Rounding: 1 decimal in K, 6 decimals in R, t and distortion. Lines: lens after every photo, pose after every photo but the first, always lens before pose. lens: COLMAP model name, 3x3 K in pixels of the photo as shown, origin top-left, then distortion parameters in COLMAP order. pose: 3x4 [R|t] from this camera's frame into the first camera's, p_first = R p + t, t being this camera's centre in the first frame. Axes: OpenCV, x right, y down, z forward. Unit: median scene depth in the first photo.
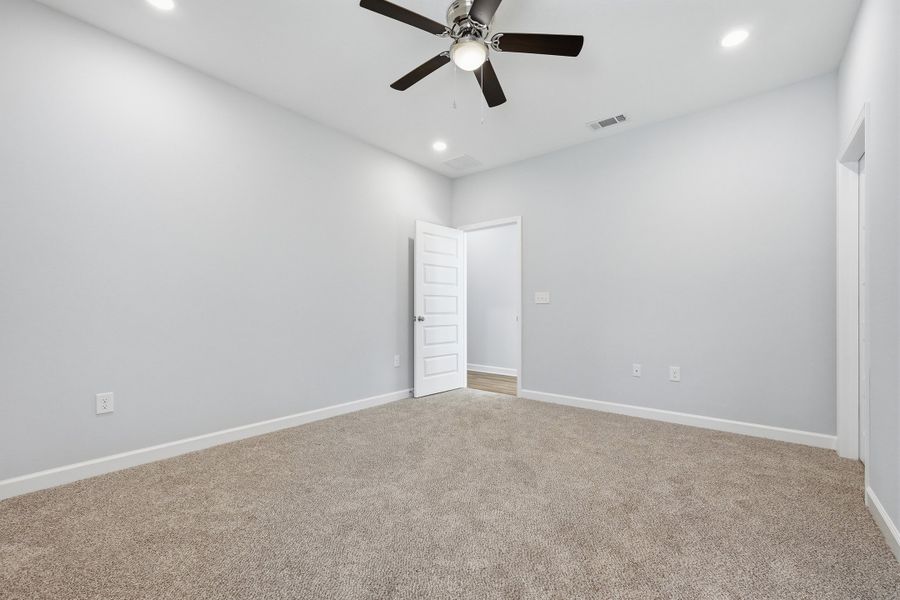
lens RADIAL K [[386.8, 0, 453.3], [0, 386.8, 306.1], [0, 0, 1]] dist [-0.013992, 0.001068]
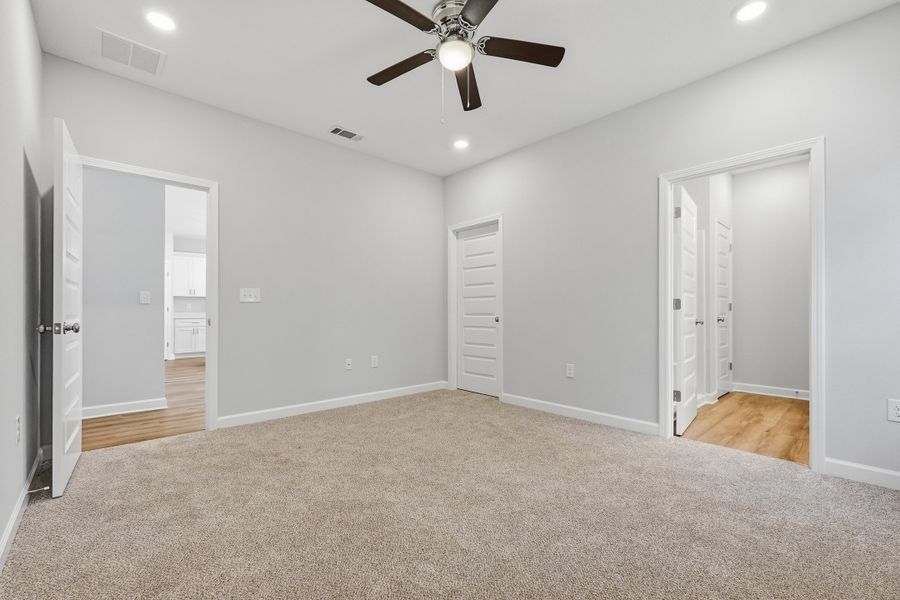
lens RADIAL K [[386.8, 0, 453.1], [0, 386.8, 306.1], [0, 0, 1]] dist [-0.013992, 0.001068]
pose [[0.123512, 0.011548, 0.992276, -0.559178], [-0.011375, 0.999883, -0.010220, 0.004937], [-0.992278, -0.010024, 0.123629, 0.518564]]
